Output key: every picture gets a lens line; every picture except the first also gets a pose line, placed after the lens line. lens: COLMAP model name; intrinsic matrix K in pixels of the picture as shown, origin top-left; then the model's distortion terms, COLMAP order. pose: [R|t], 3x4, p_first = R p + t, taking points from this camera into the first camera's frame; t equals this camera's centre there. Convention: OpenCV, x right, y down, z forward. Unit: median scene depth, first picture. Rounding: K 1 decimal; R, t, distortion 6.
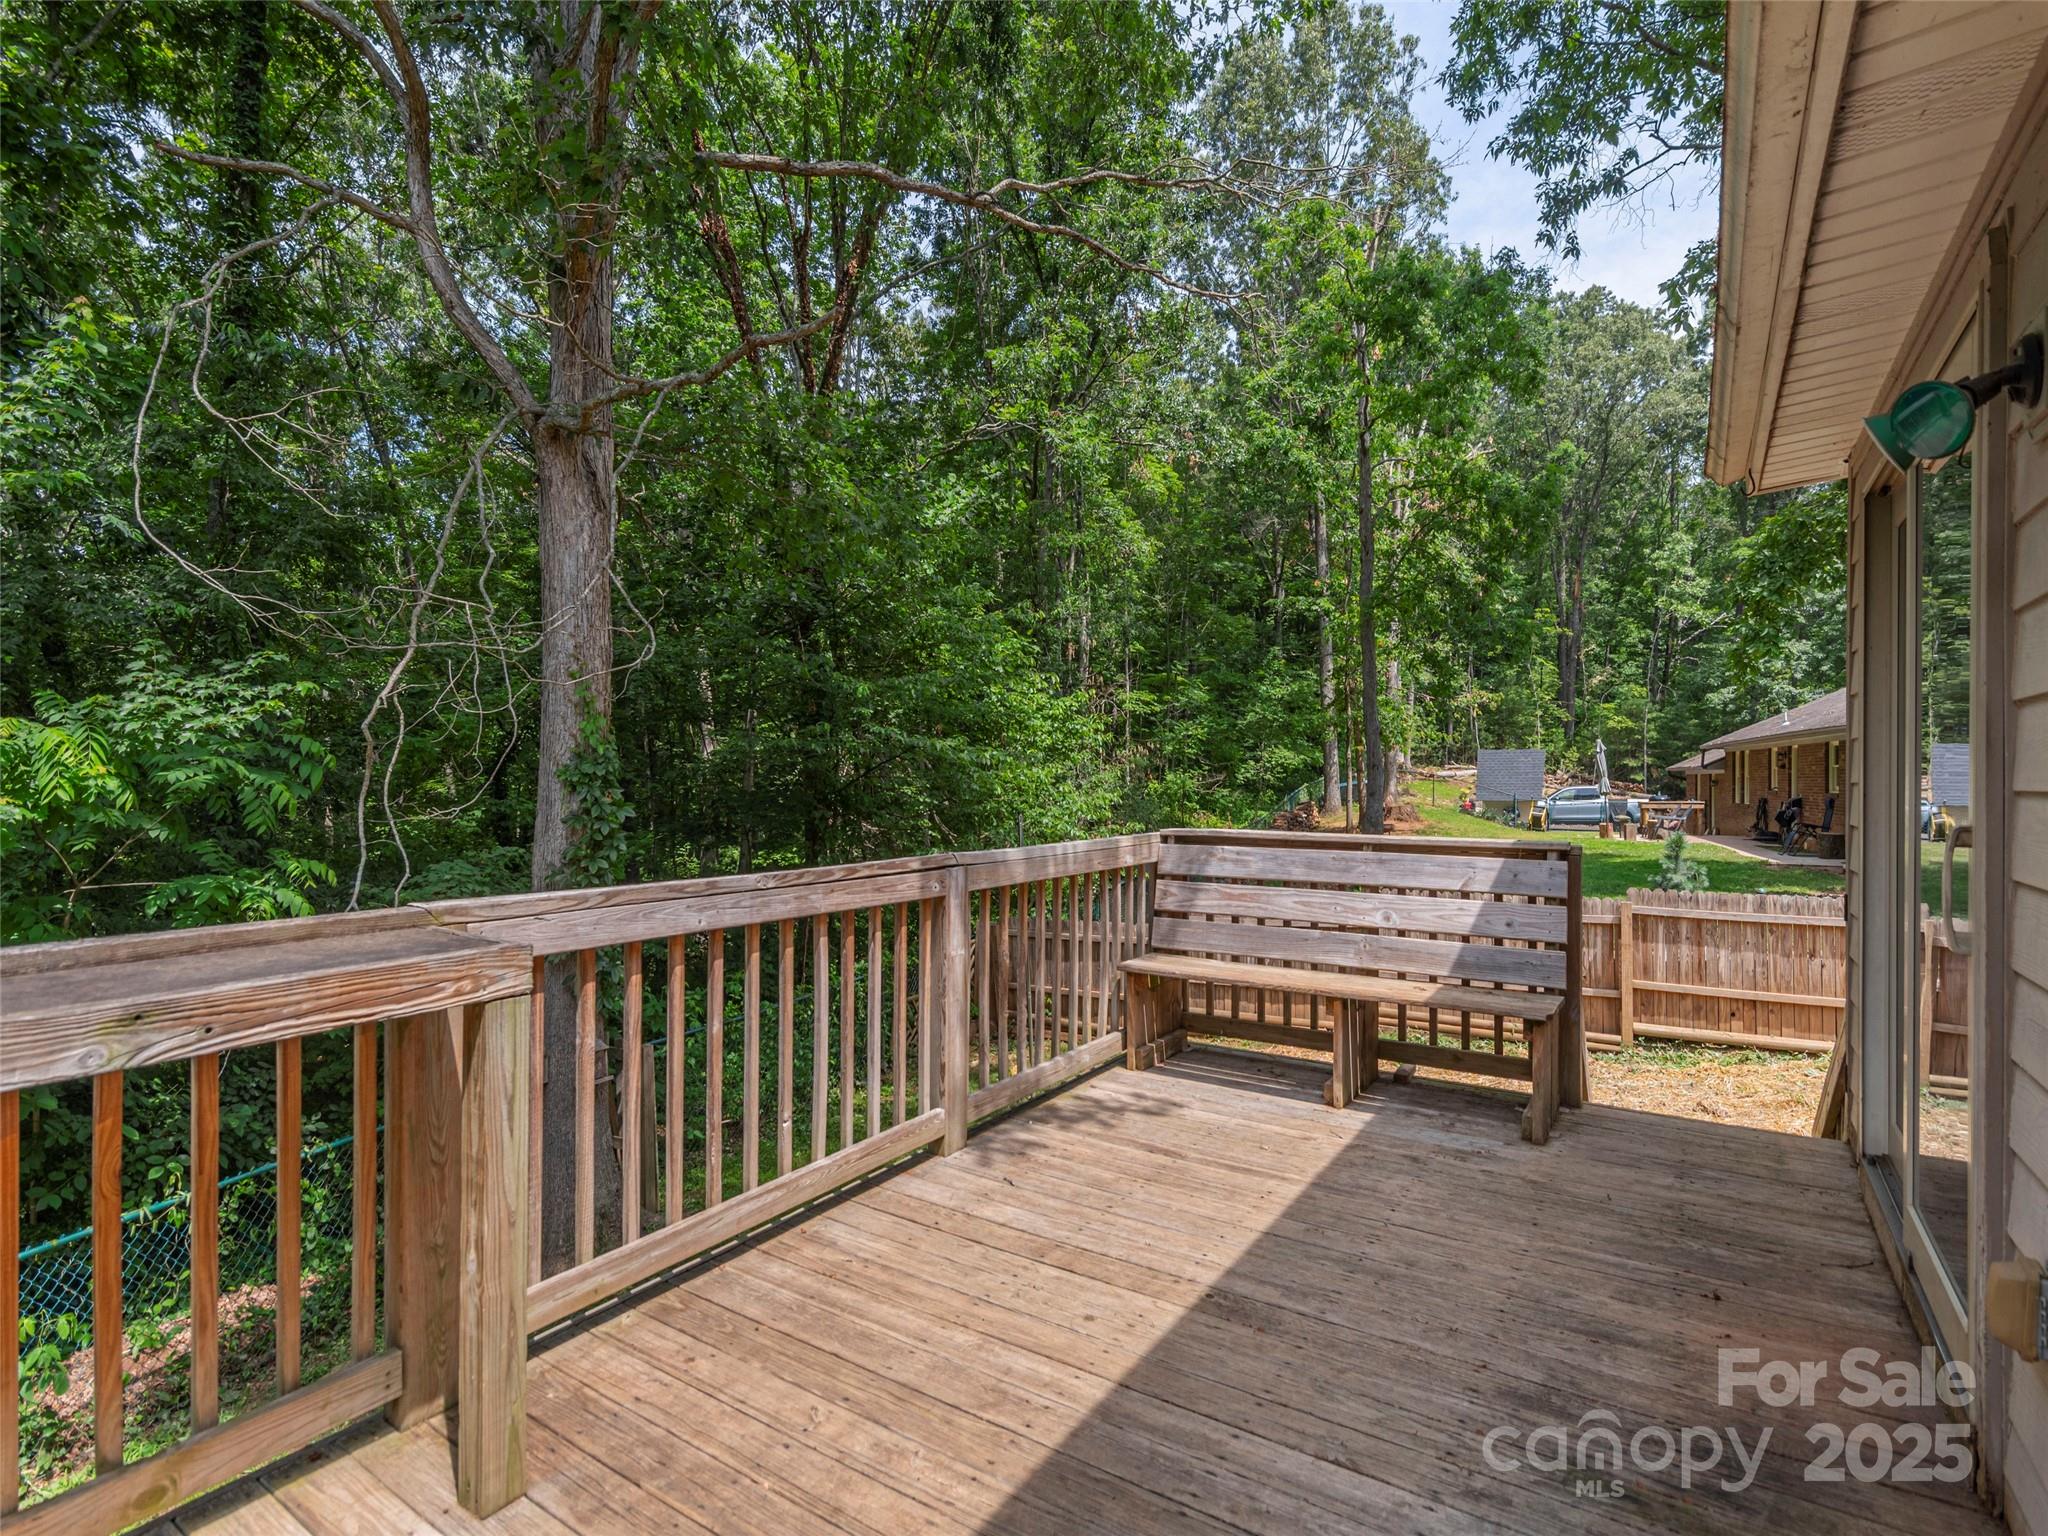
lens RADIAL K [[1003.1, 0, 1017.7], [0, 1003.1, 760.0], [0, 0, 1]] dist [-0.000917, 0.000819]
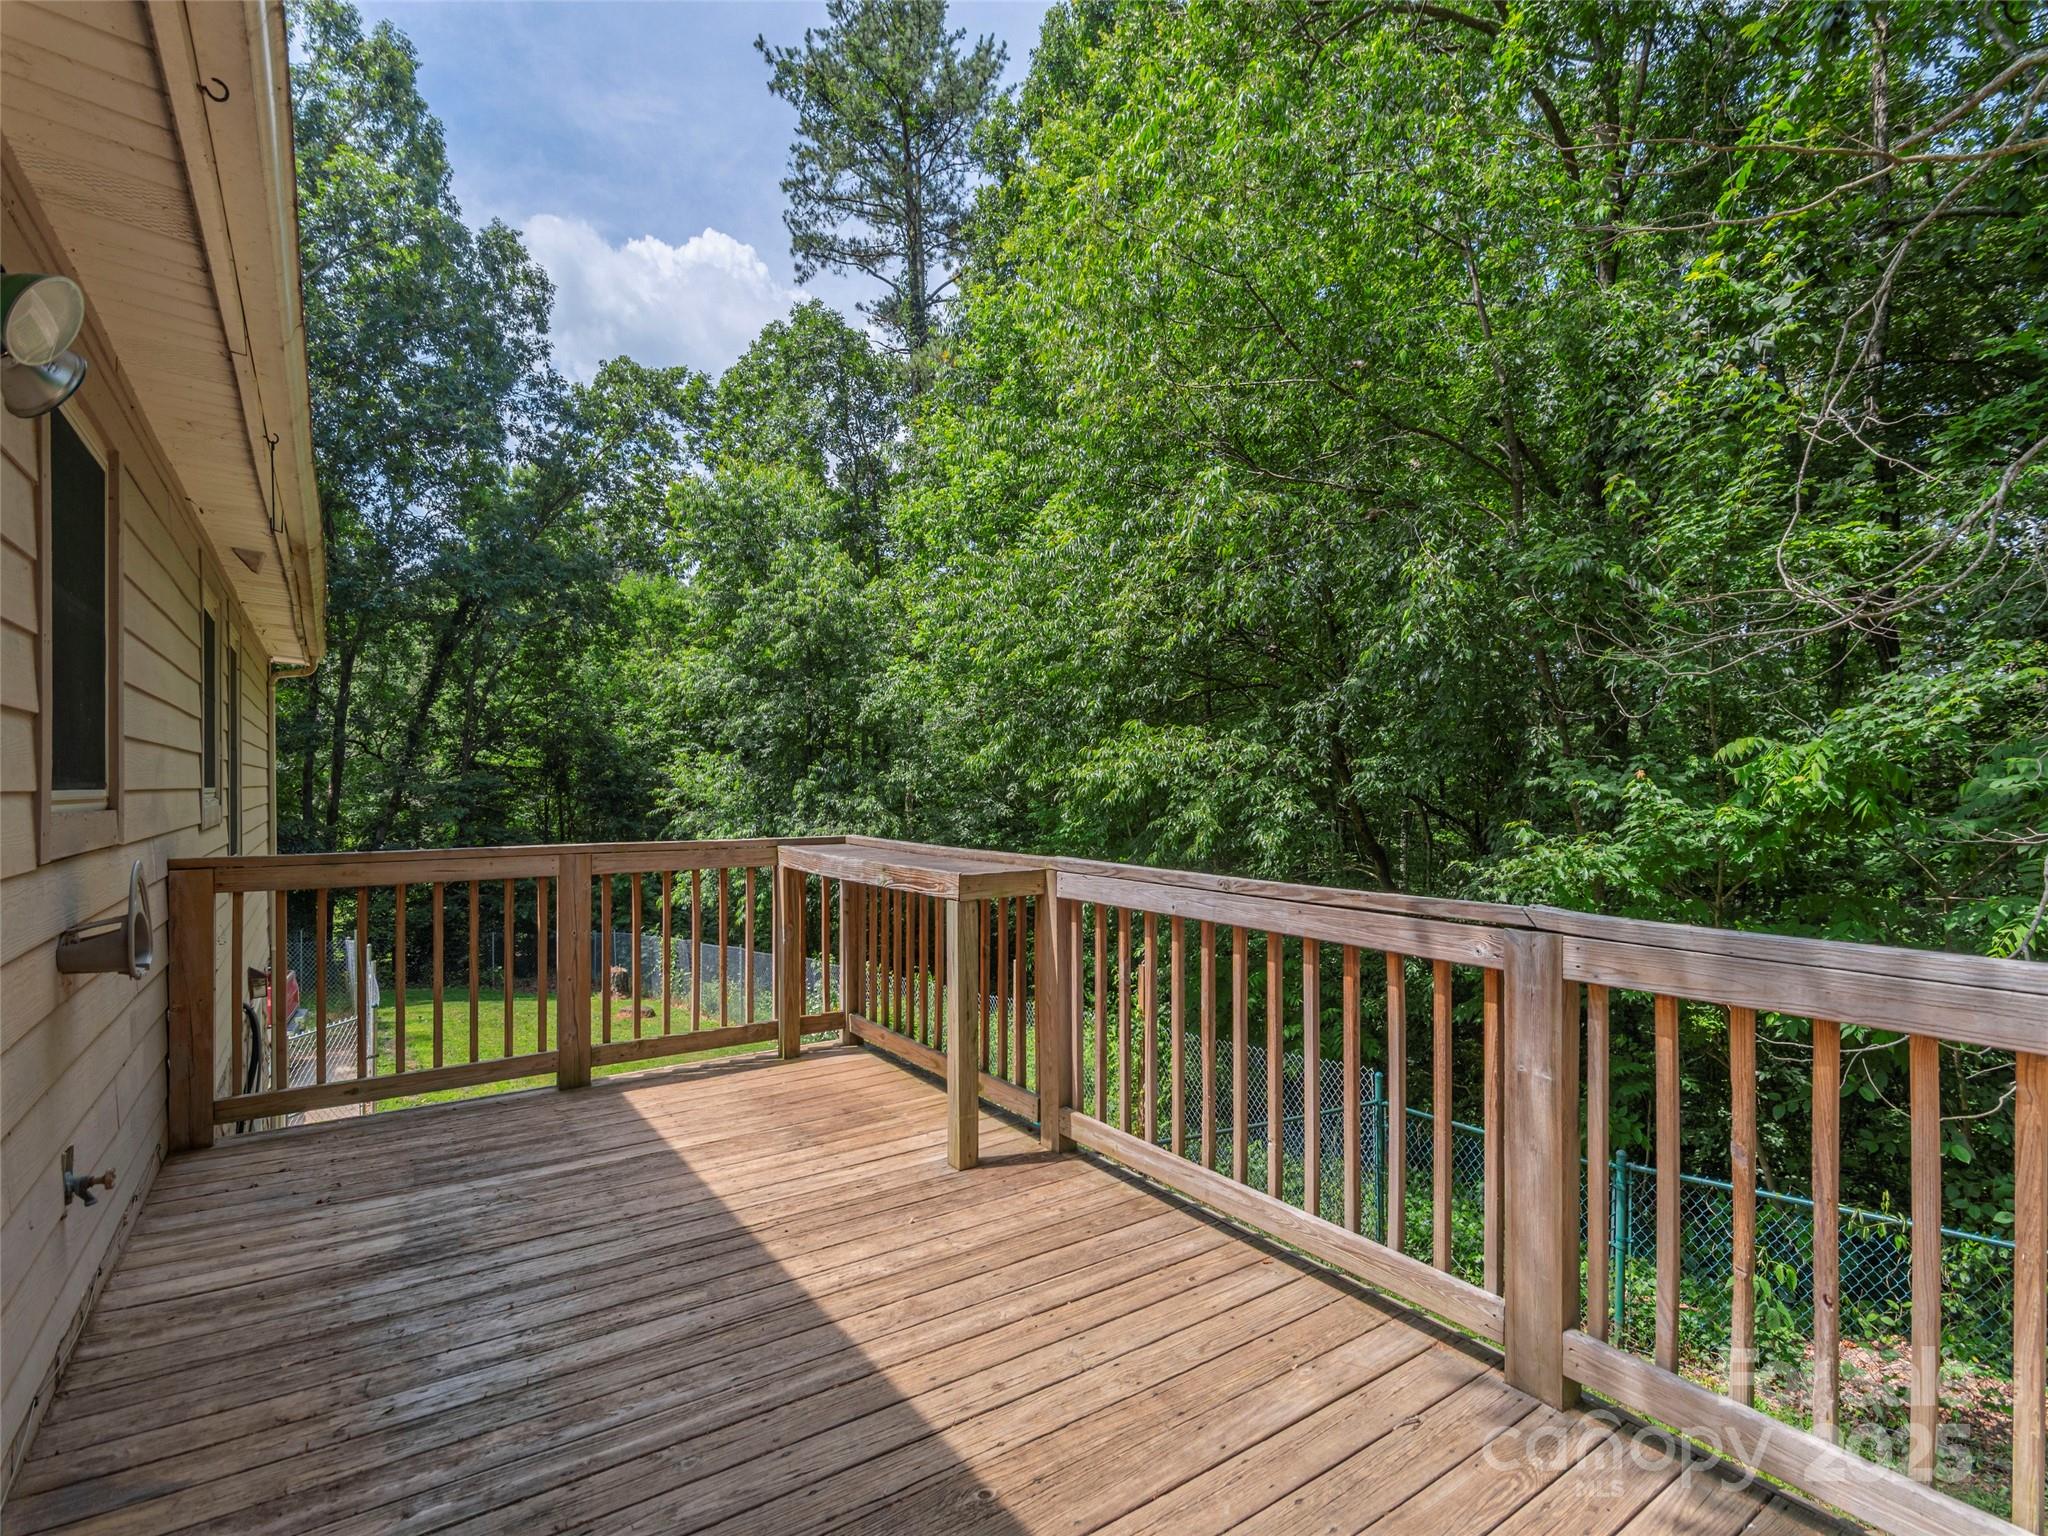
lens RADIAL K [[989.5, 0, 1022.0], [0, 989.5, 792.8], [0, 0, 1]] dist [0.000871, 0.000725]
pose [[-0.354029, 0.005579, -0.935218, 0.838261], [0.006881, 0.999971, 0.003360, 0.024359], [0.935209, -0.005245, -0.354057, 1.264762]]
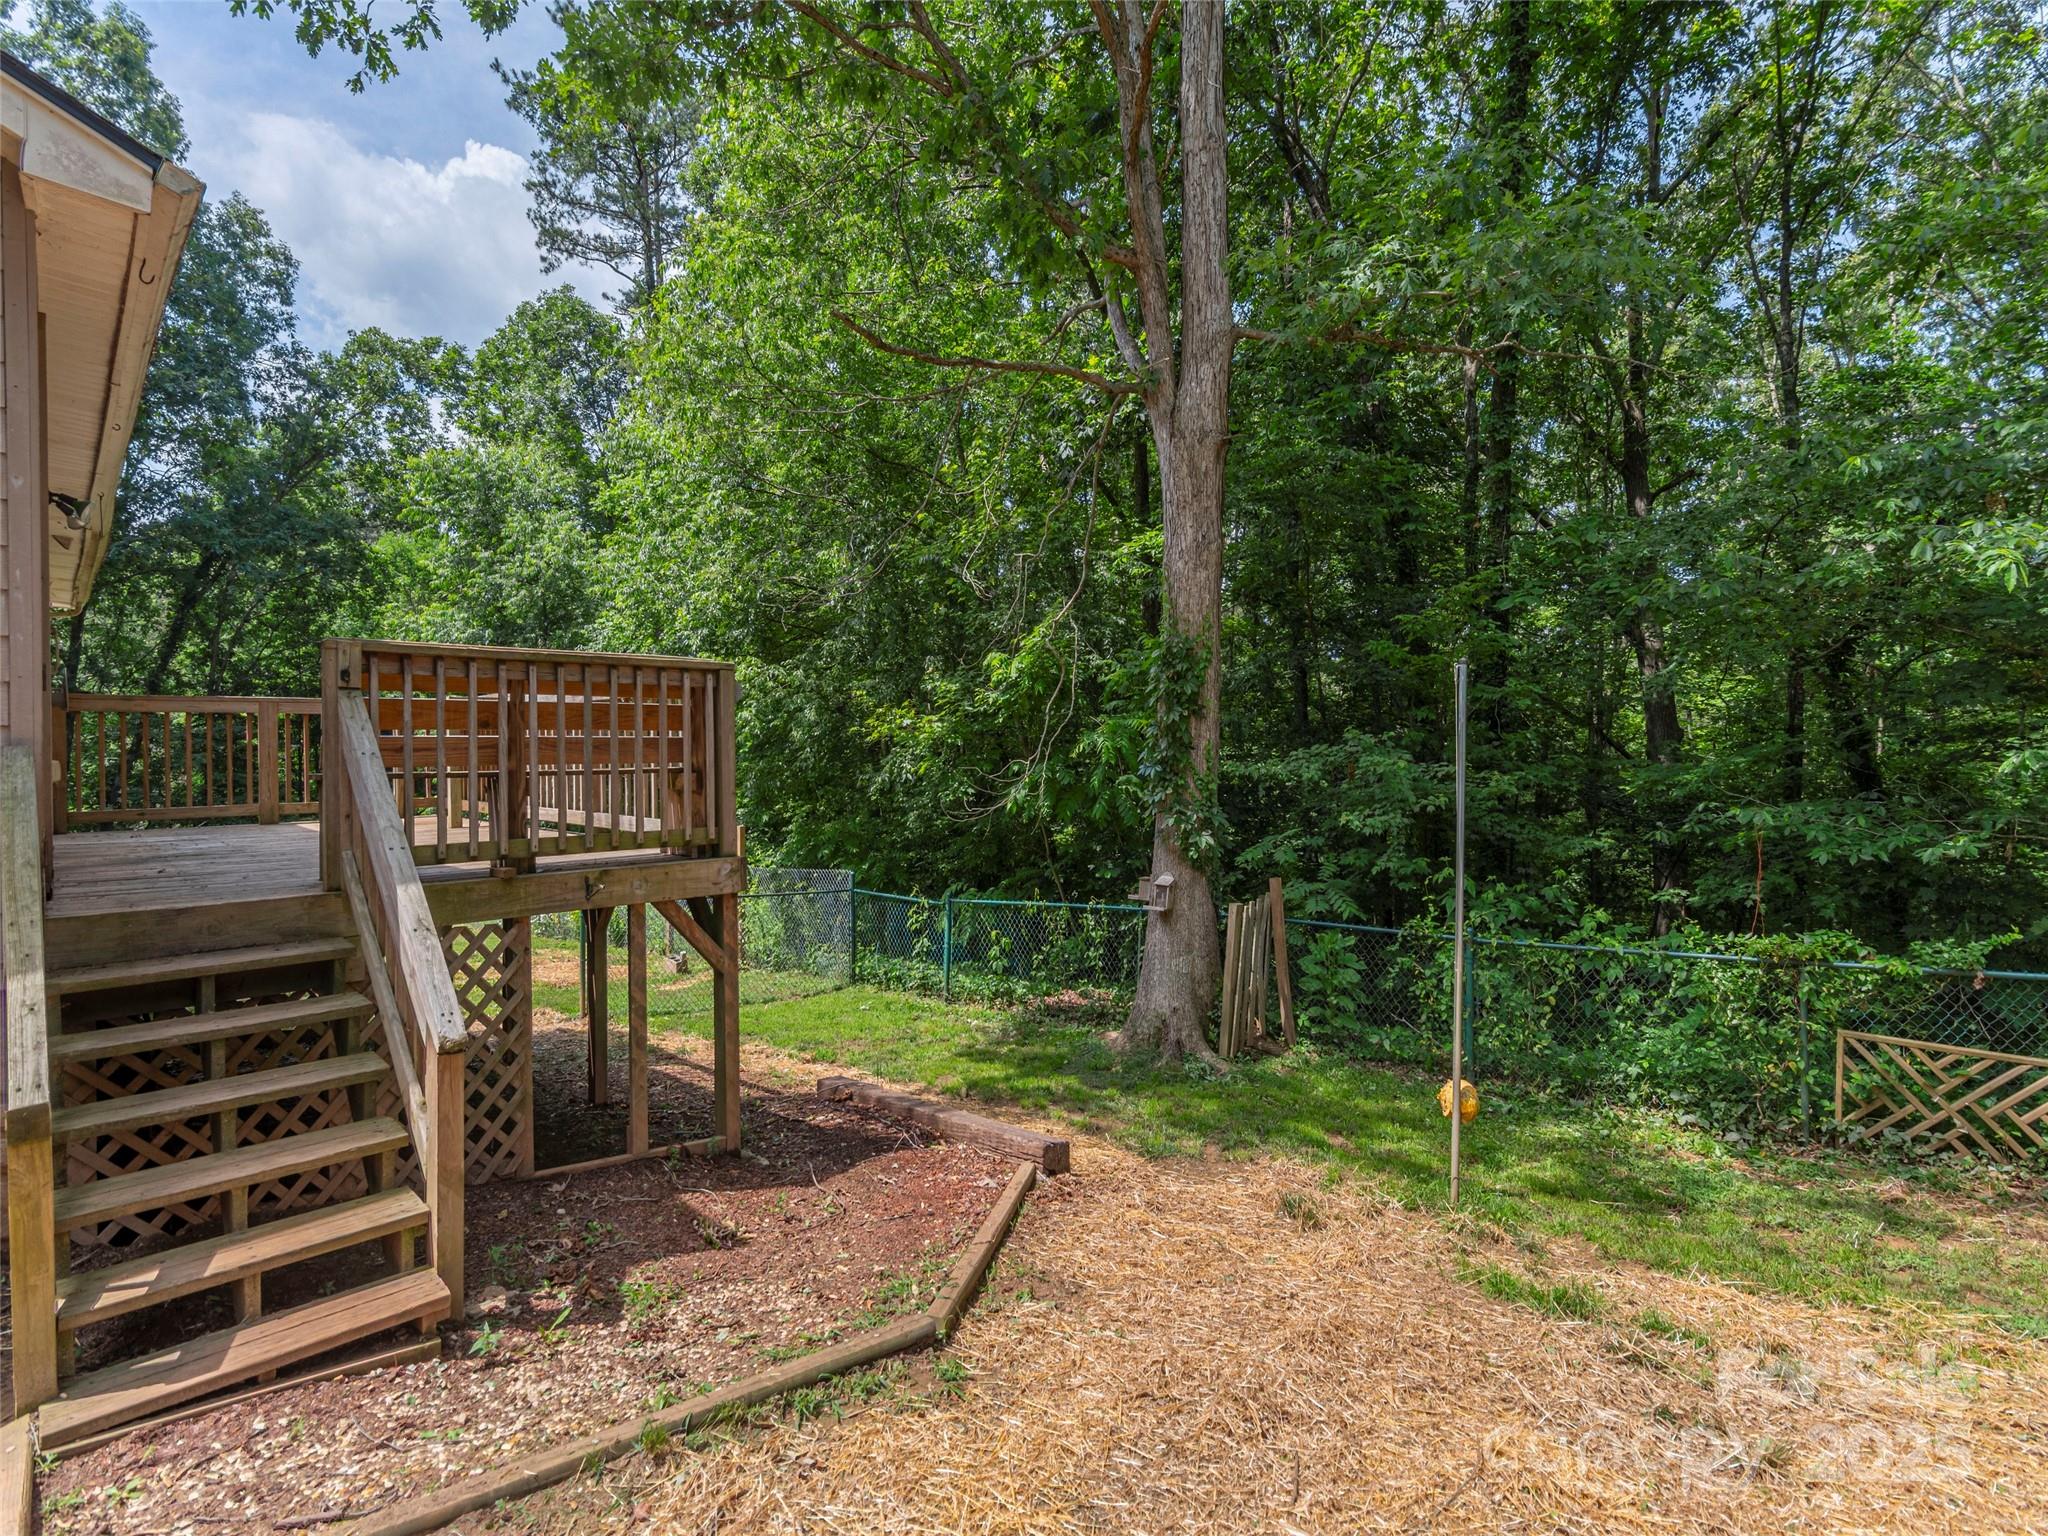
lens RADIAL K [[1003.1, 0, 1017.7], [0, 1003.1, 760.0], [0, 0, 1]] dist [-0.000917, 0.000819]
pose [[-0.196287, 0.007845, -0.980515, 1.301193], [0.018623, 0.999817, 0.004272, 0.135711], [0.980370, -0.017422, -0.196398, 1.822384]]
